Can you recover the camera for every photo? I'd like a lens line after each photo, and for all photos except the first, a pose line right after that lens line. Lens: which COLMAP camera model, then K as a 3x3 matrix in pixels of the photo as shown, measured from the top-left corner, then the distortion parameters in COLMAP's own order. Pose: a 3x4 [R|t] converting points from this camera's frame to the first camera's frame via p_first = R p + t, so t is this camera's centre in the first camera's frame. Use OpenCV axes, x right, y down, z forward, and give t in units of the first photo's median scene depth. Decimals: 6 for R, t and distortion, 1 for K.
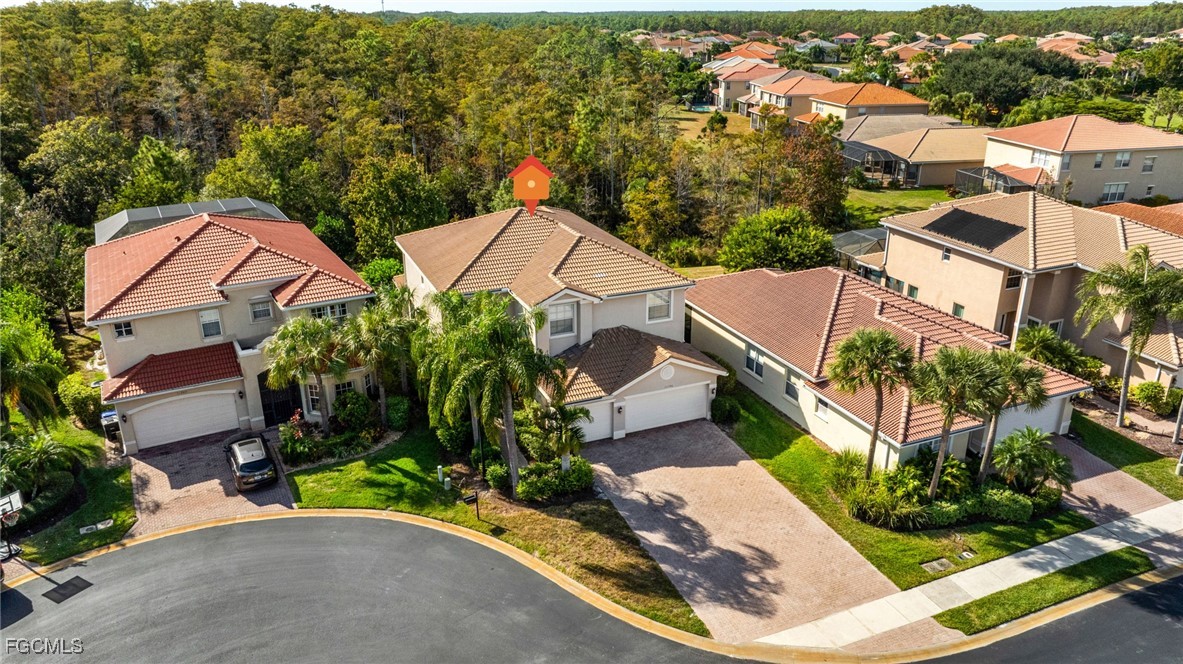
lens RADIAL K [[852.1, 0, 591.5], [0, 852.1, 332.0], [0, 0, 1]] dist [-0.063876, 0.074362]
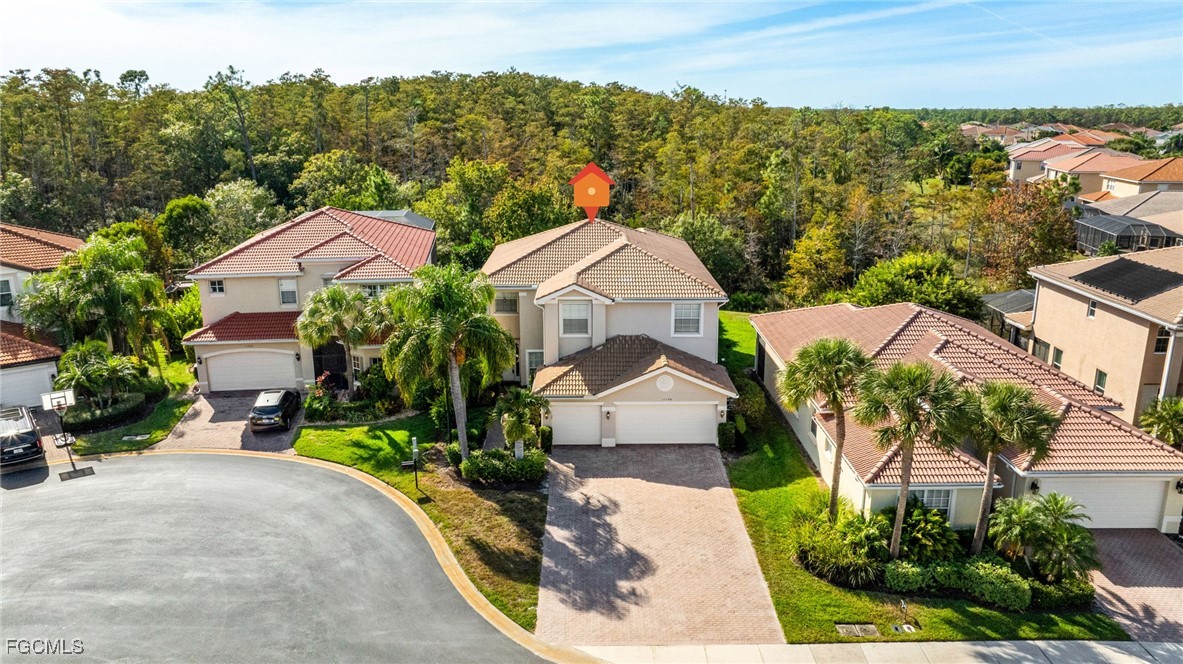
lens RADIAL K [[852.1, 0, 591.5], [0, 852.1, 332.0], [0, 0, 1]] dist [-0.063876, 0.074362]
pose [[0.921757, 0.099965, -0.374661, 0.370775], [-0.139986, 0.986827, -0.081099, 0.081846], [0.361618, 0.127200, 0.923608, 0.112306]]
